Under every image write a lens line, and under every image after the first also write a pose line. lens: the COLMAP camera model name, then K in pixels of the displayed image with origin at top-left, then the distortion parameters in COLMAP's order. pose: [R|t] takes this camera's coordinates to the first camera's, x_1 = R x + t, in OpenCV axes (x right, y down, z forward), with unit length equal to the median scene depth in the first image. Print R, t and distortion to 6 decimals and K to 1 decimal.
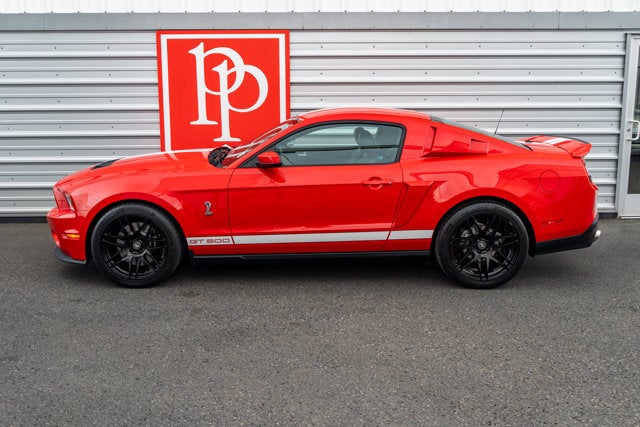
lens RADIAL K [[550.5, 0, 323.8], [0, 550.5, 186.9], [0, 0, 1]] dist [-0.007772, 0.007033]
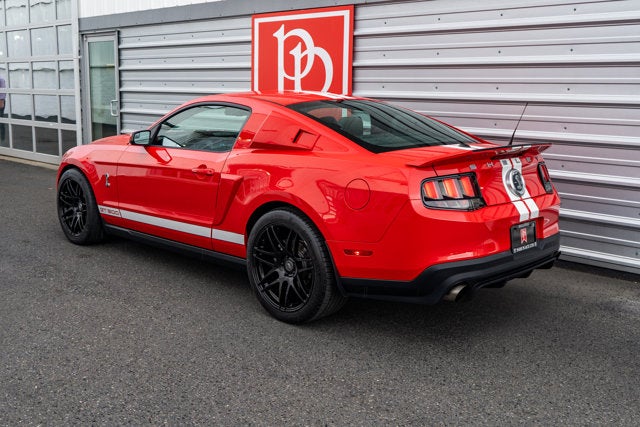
lens RADIAL K [[702.4, 0, 316.9], [0, 702.4, 169.4], [0, 0, 1]] dist [0.035635, 0.000000]
pose [[0.705493, 0.096100, -0.702171, 0.688950], [-0.130574, 0.991428, 0.004496, -0.028326], [0.696584, 0.088513, 0.711994, 0.199344]]
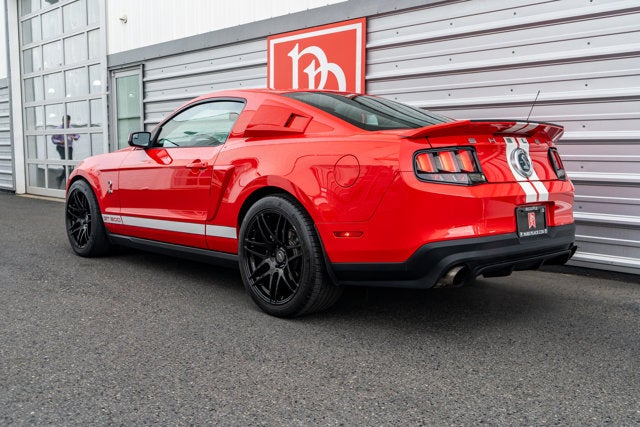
lens RADIAL K [[680.8, 0, 317.8], [0, 680.8, 198.0], [0, 0, 1]] dist [0.038173, 0.000000]
pose [[0.661860, 0.057637, -0.747409, 0.684670], [-0.127273, 0.991204, -0.036267, 0.036894], [0.738745, 0.119129, 0.663374, 0.281364]]
